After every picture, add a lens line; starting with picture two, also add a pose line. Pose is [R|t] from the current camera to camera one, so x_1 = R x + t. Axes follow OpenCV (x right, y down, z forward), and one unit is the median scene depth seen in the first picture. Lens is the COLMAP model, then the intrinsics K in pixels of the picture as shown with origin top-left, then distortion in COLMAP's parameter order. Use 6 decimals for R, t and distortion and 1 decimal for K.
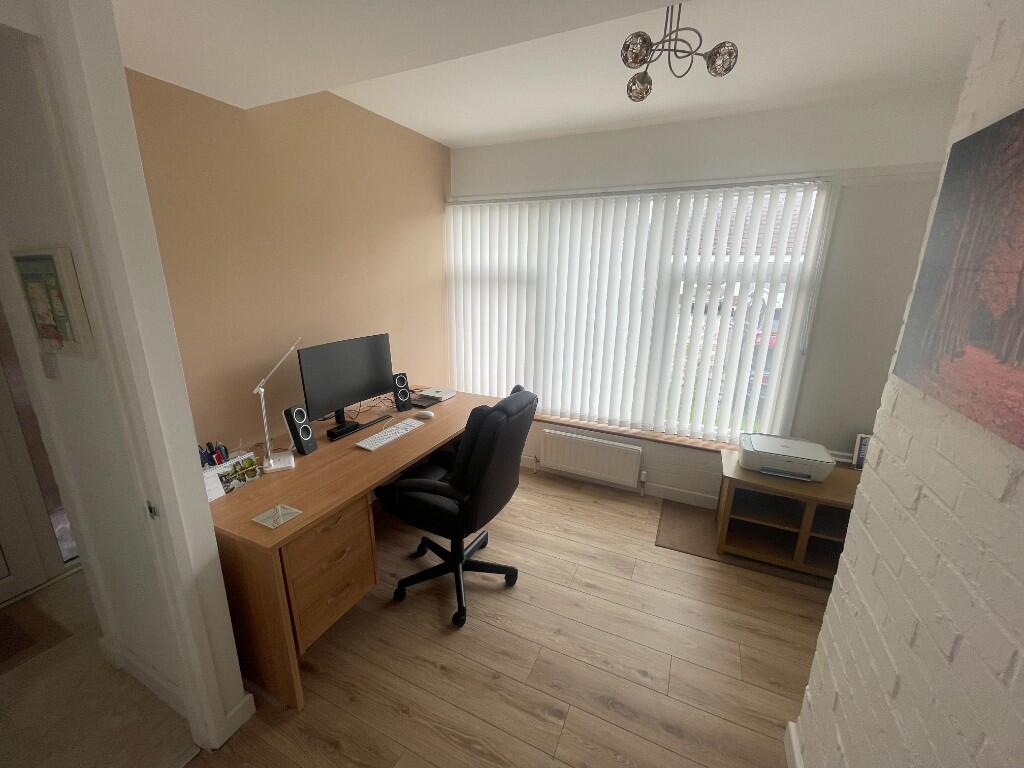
lens RADIAL K [[412.3, 0, 503.1], [0, 412.3, 385.1], [0, 0, 1]] dist [-0.008153, 0.000128]
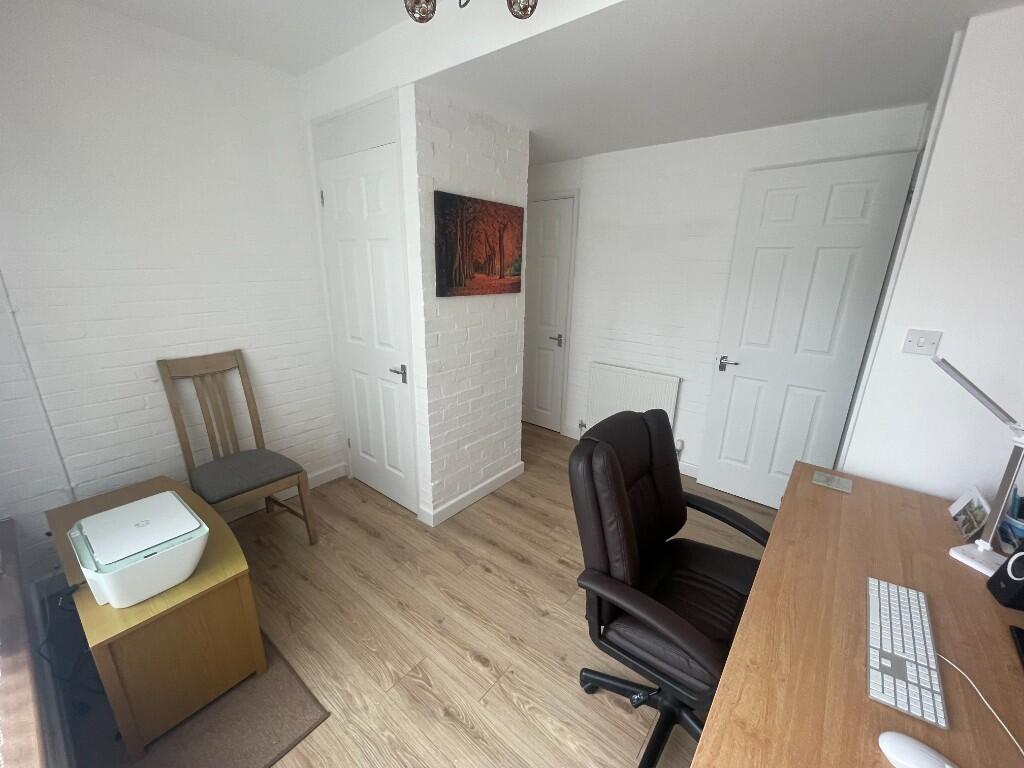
lens RADIAL K [[414.6, 0, 501.9], [0, 414.6, 385.2], [0, 0, 1]] dist [0.000803, 0.000056]
pose [[-0.969402, -0.092948, 0.227200, 0.050064], [0.041734, 0.849666, 0.525667, -0.349965], [-0.241904, 0.519065, -0.819789, 1.354392]]
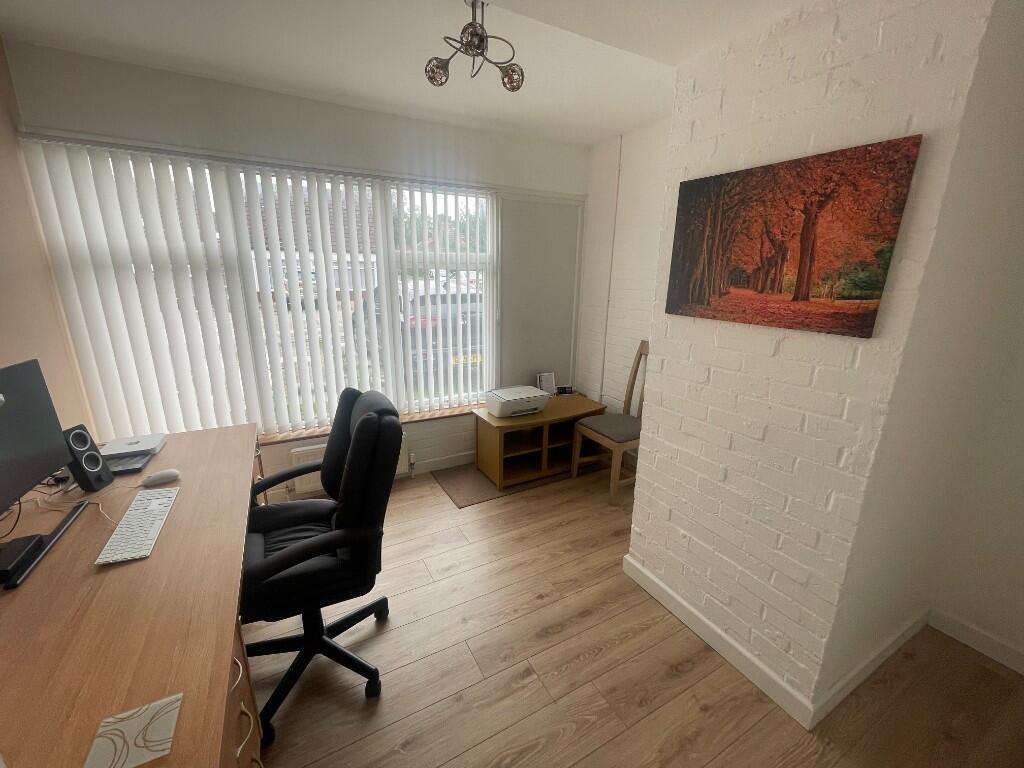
lens RADIAL K [[412.3, 0, 503.1], [0, 412.3, 385.1], [0, 0, 1]] dist [-0.008153, 0.000128]
pose [[0.588069, -0.211475, 0.780675, -0.399346], [0.206216, 0.972517, 0.108103, -0.028672], [-0.782081, 0.097416, 0.615516, 0.232218]]
